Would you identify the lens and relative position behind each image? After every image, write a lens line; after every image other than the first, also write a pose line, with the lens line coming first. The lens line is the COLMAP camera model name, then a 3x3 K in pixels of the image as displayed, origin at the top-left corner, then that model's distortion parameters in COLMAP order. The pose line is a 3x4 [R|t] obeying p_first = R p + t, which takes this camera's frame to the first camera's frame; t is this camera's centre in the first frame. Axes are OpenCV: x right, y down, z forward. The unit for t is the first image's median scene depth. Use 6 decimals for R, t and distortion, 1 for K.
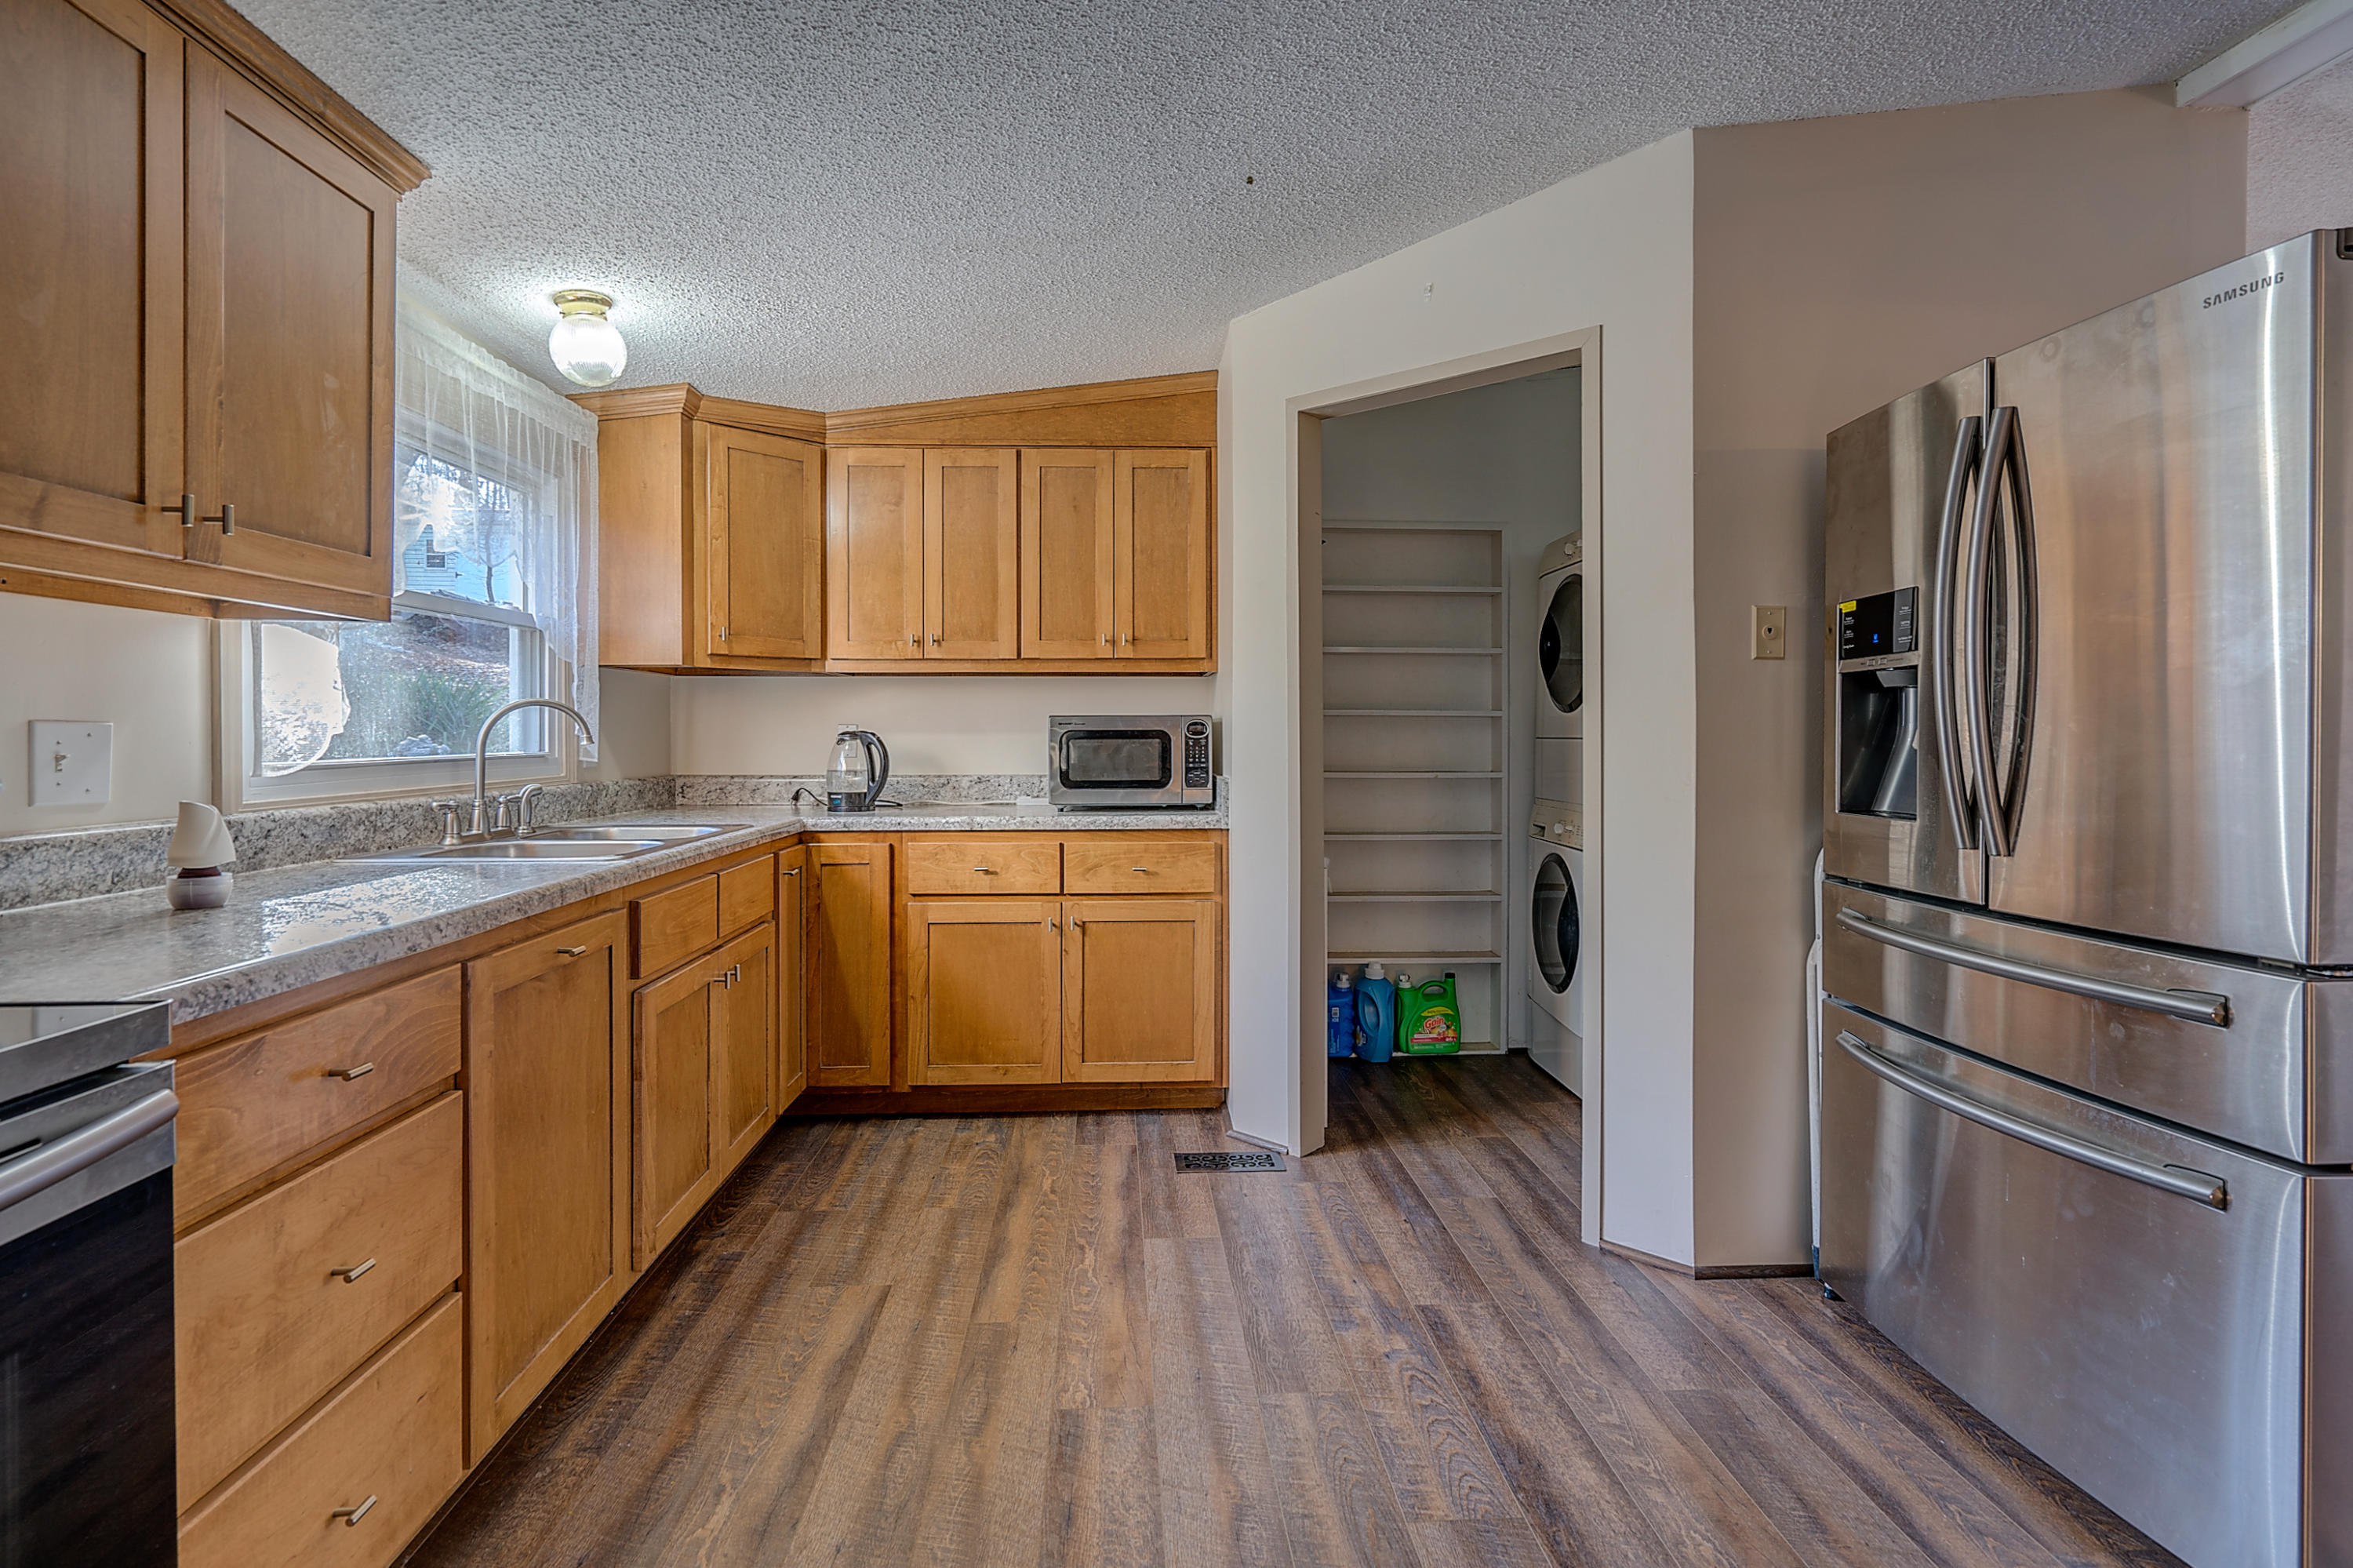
lens RADIAL K [[1094.4, 0, 1169.8], [0, 1094.4, 745.2], [0, 0, 1]] dist [-0.002475, 0.000138]
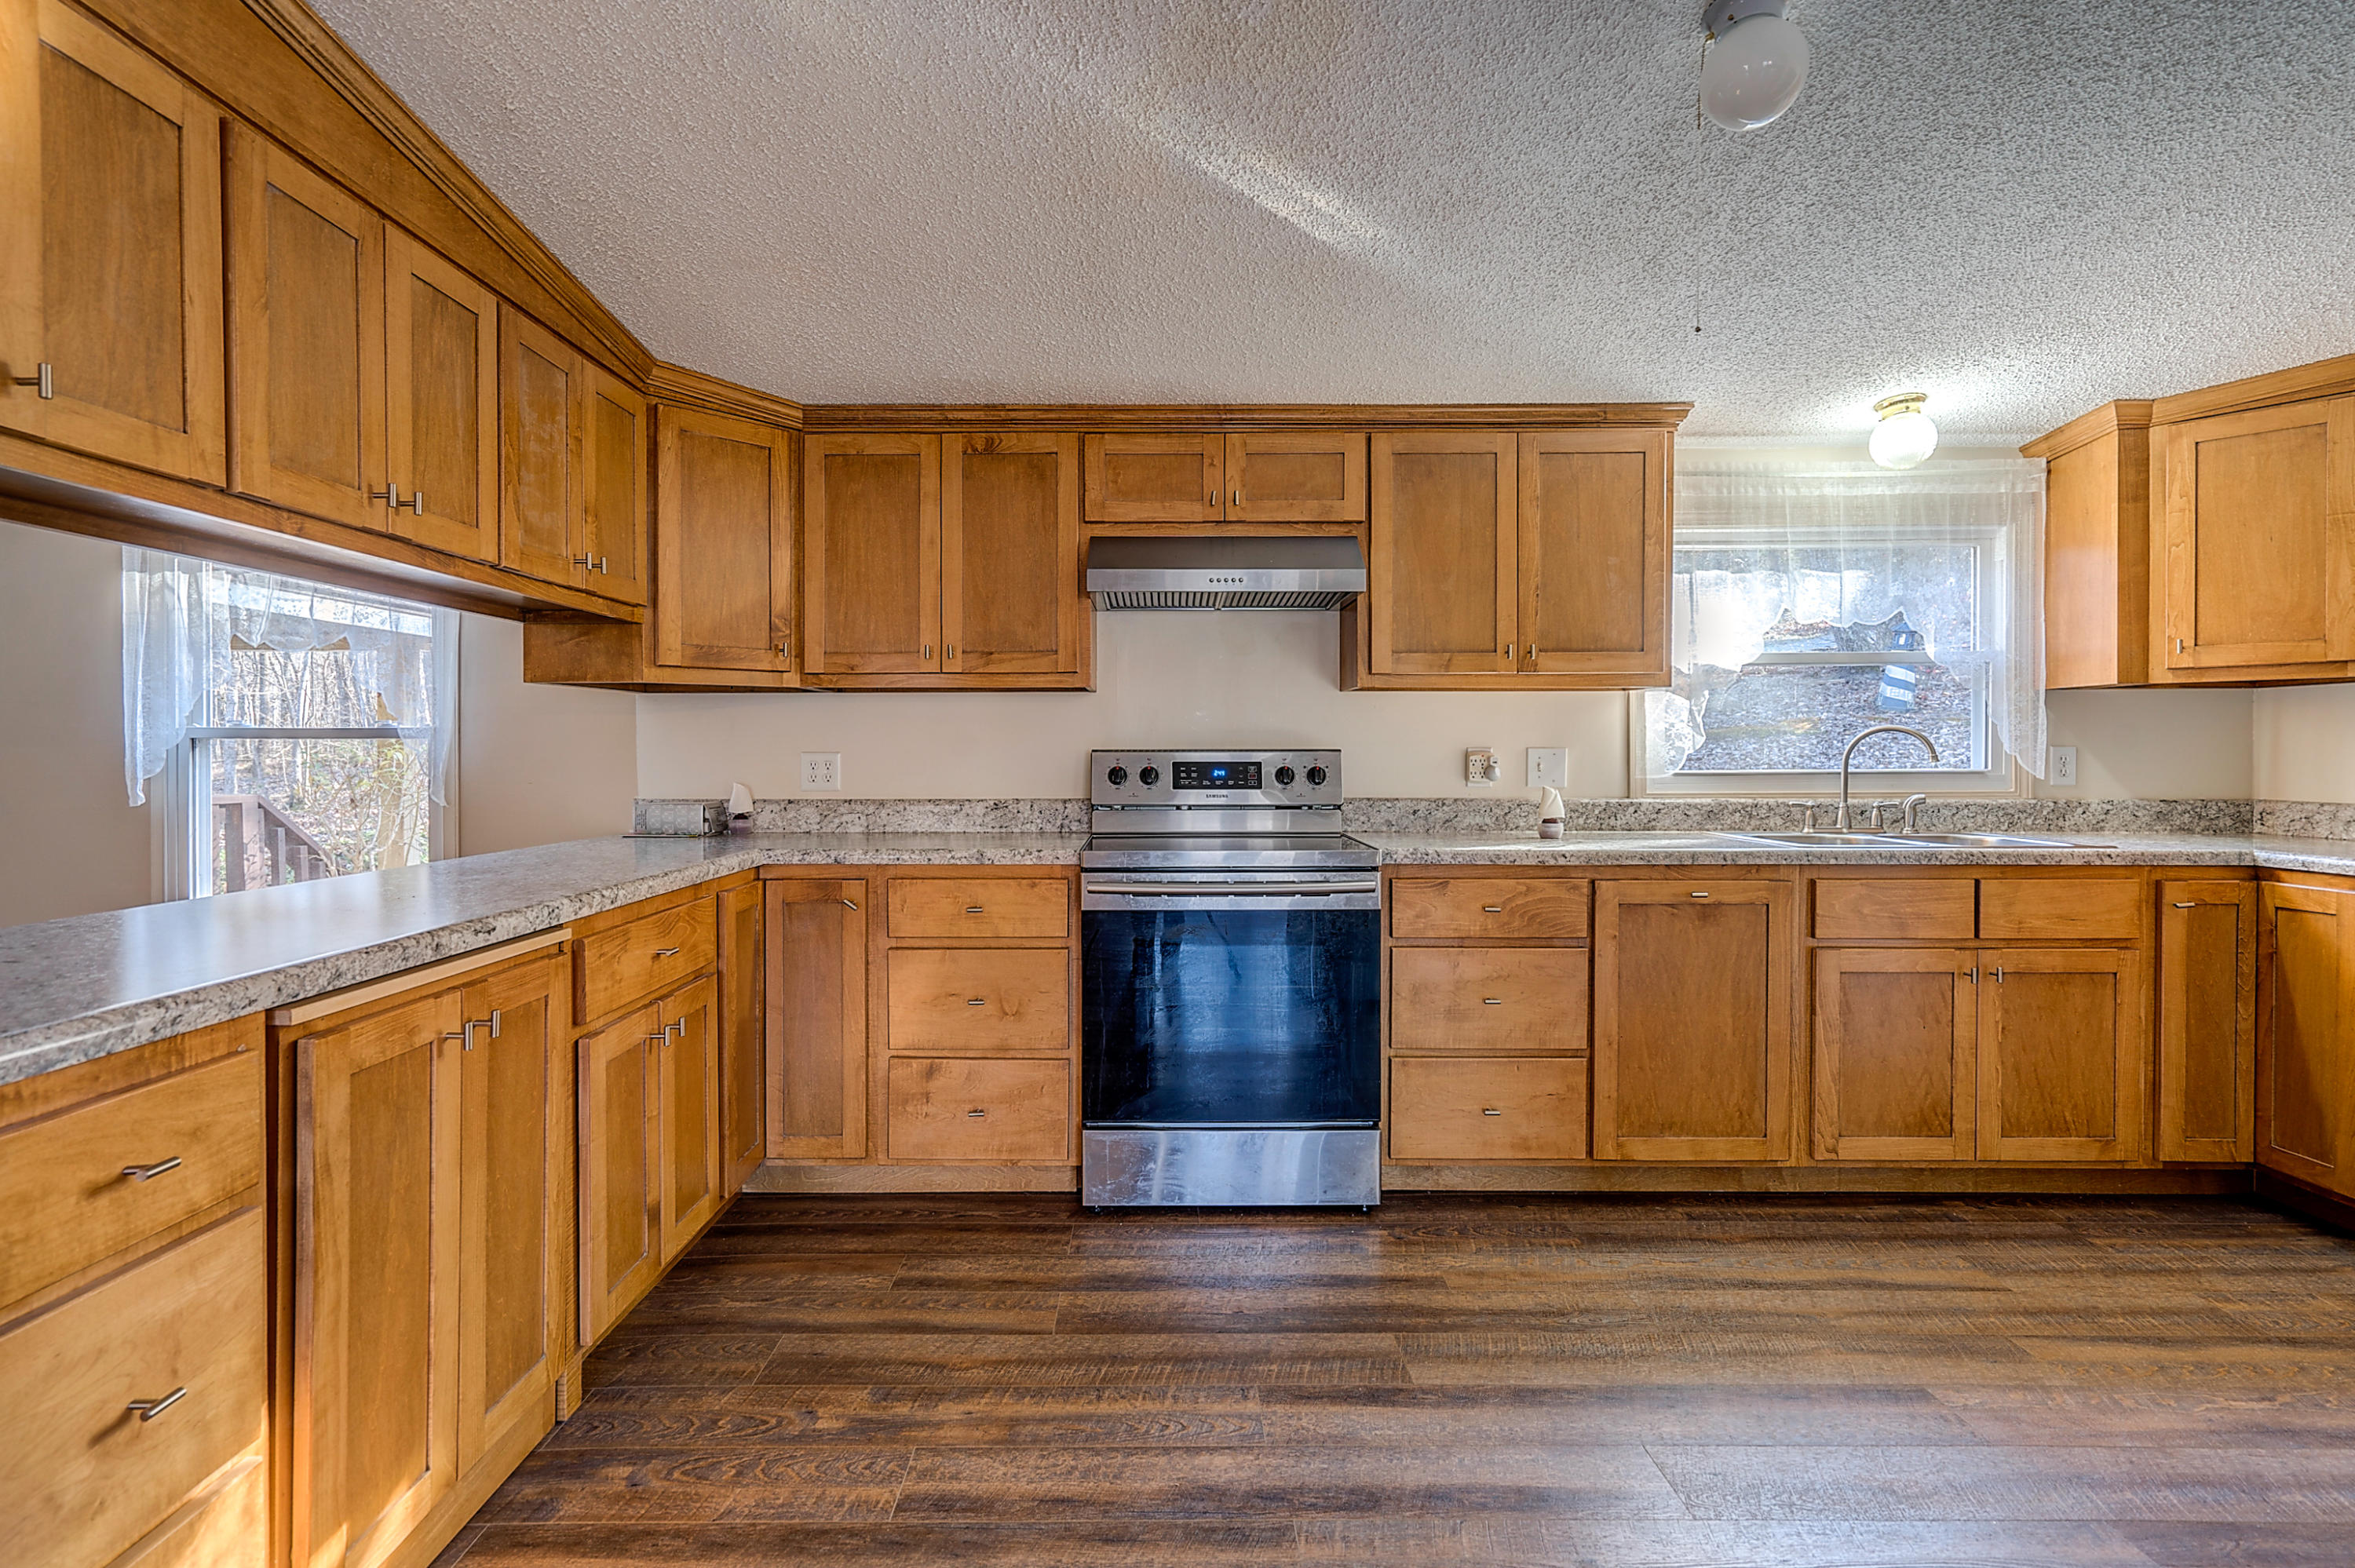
lens RADIAL K [[1103.2, 0, 1145.9], [0, 1103.2, 769.5], [0, 0, 1]] dist [-0.000433, 0.001931]
pose [[-0.055352, 0.014695, -0.998359, 0.616973], [-0.009760, 0.999836, 0.015258, -0.002543], [0.998419, 0.010589, -0.055199, 0.180639]]
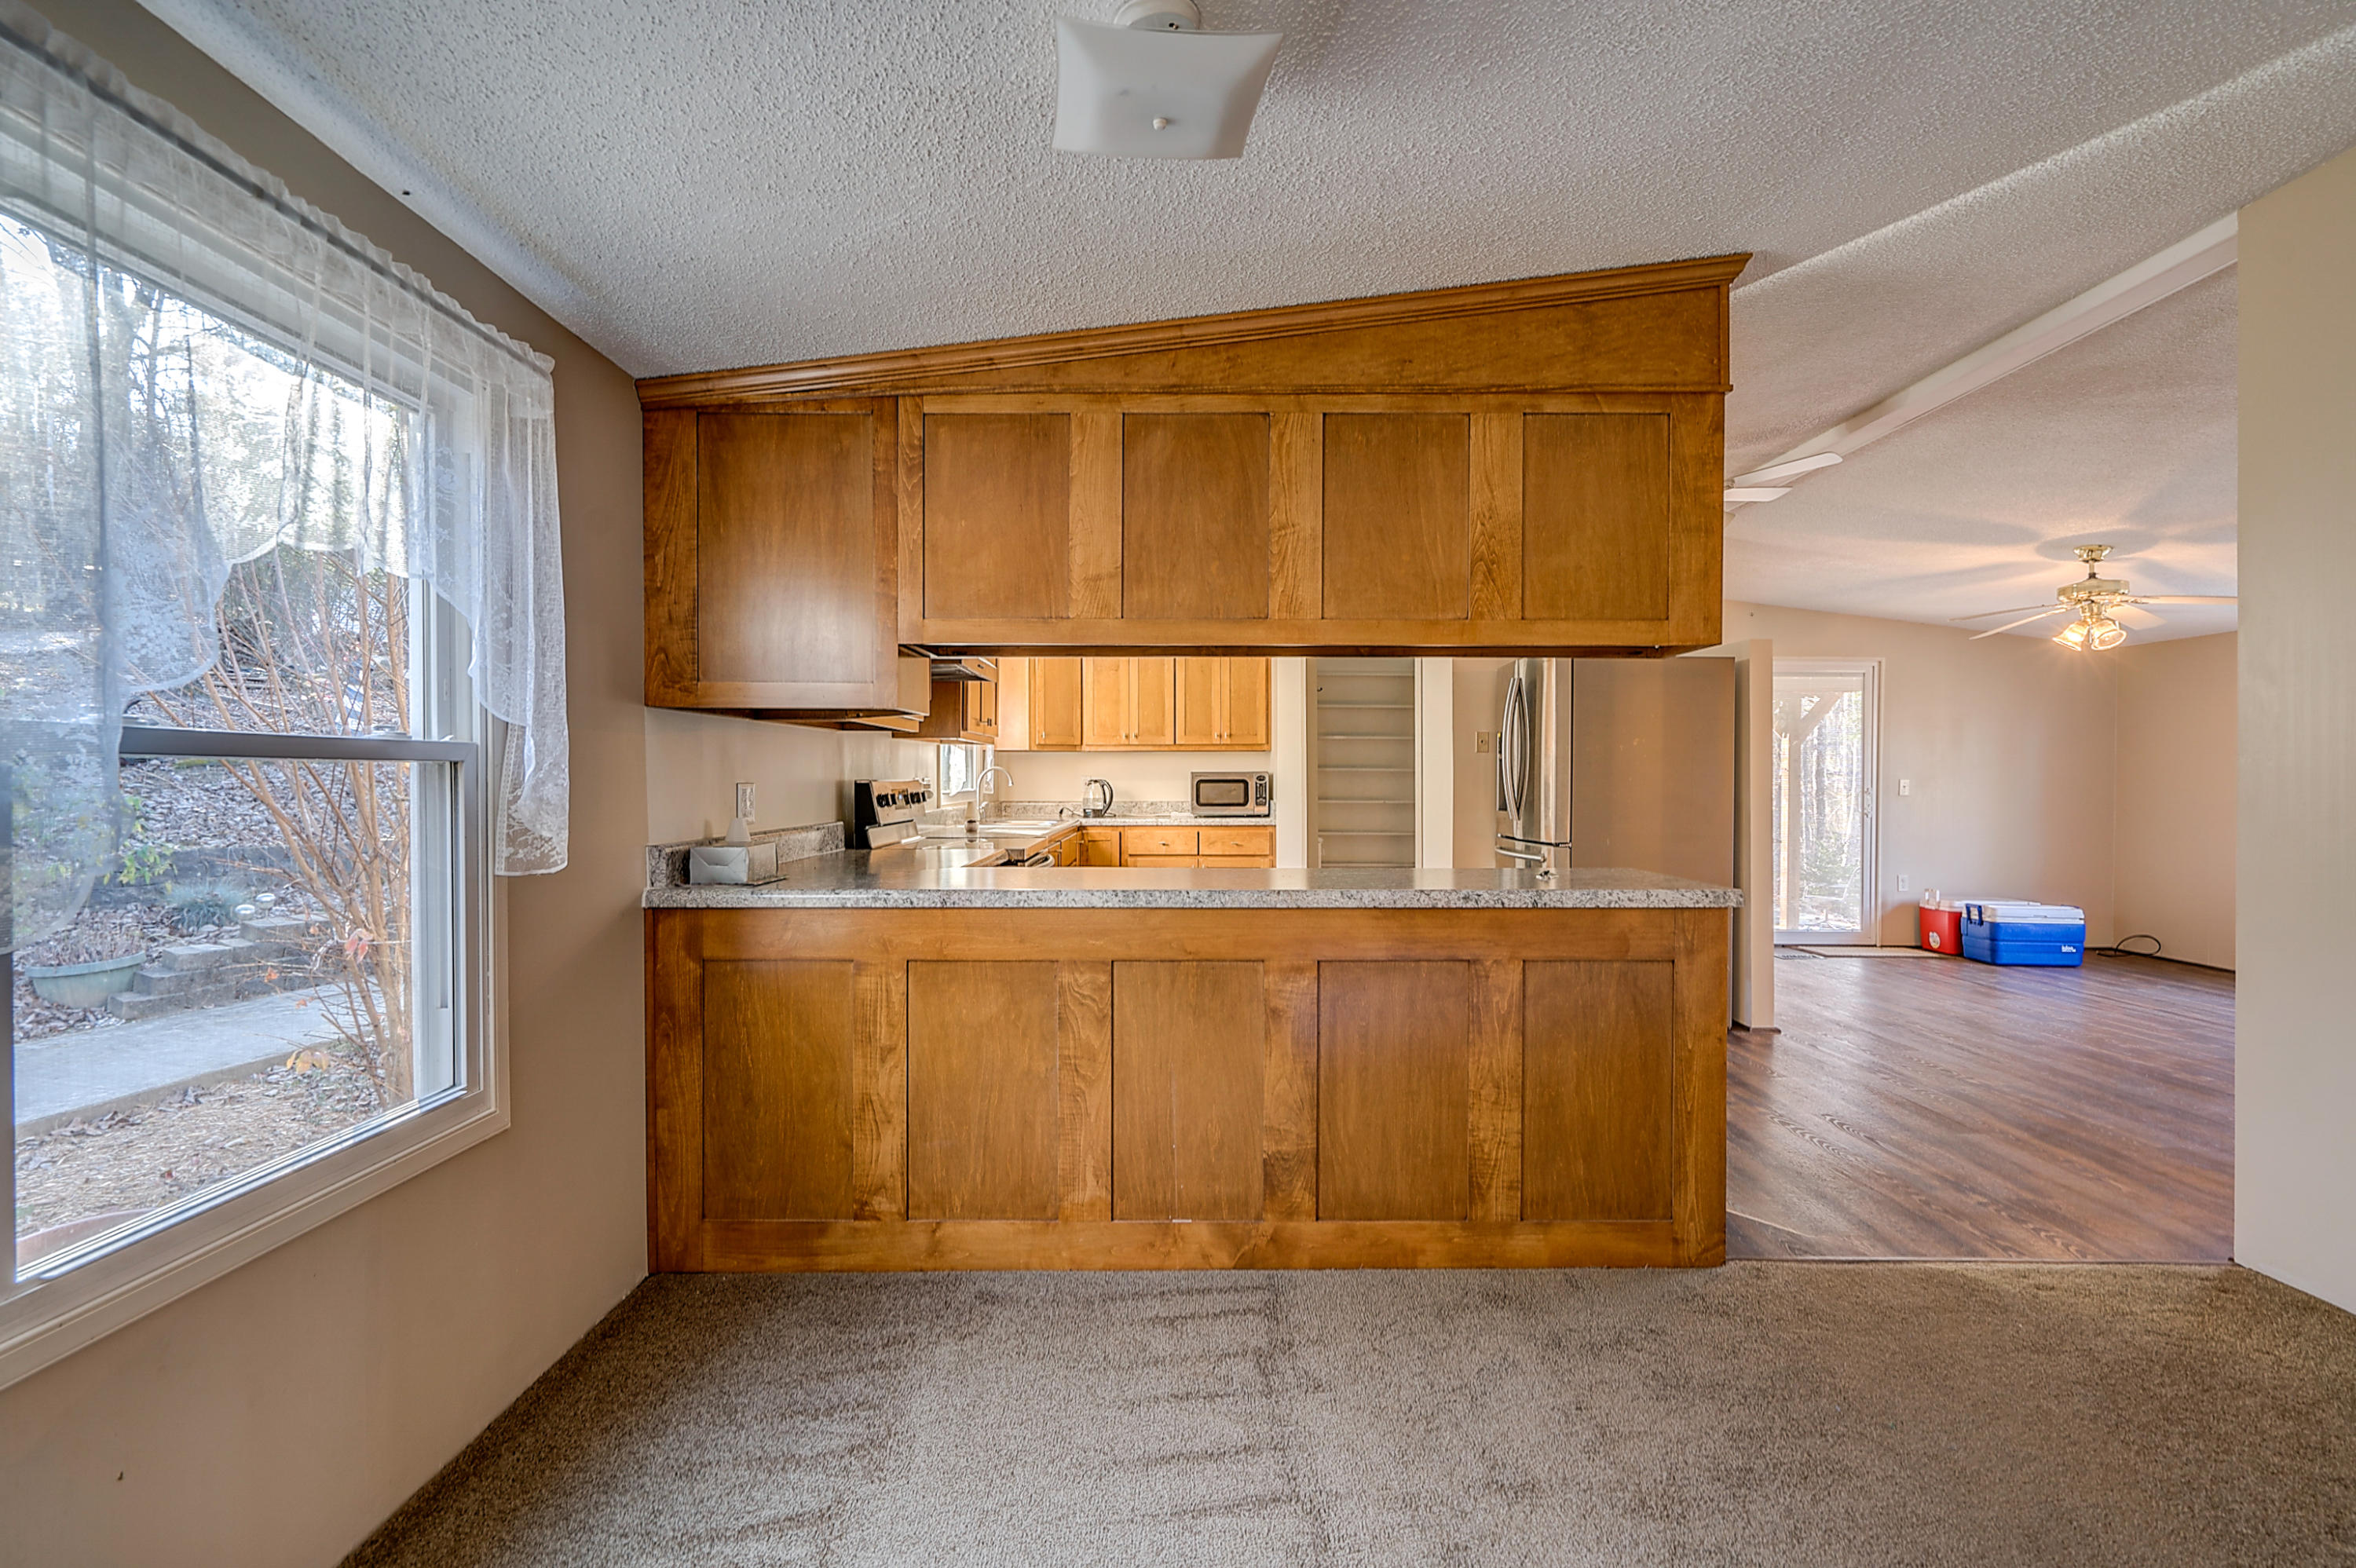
lens RADIAL K [[1131.0, 0, 1176.3], [0, 1131.0, 793.7], [0, 0, 1]] dist [-0.001950, 0.001415]
pose [[0.998811, 0.003246, -0.048651, -0.036078], [-0.003029, 0.999985, 0.004527, 0.005488], [0.048665, -0.004375, 0.998806, -1.318677]]
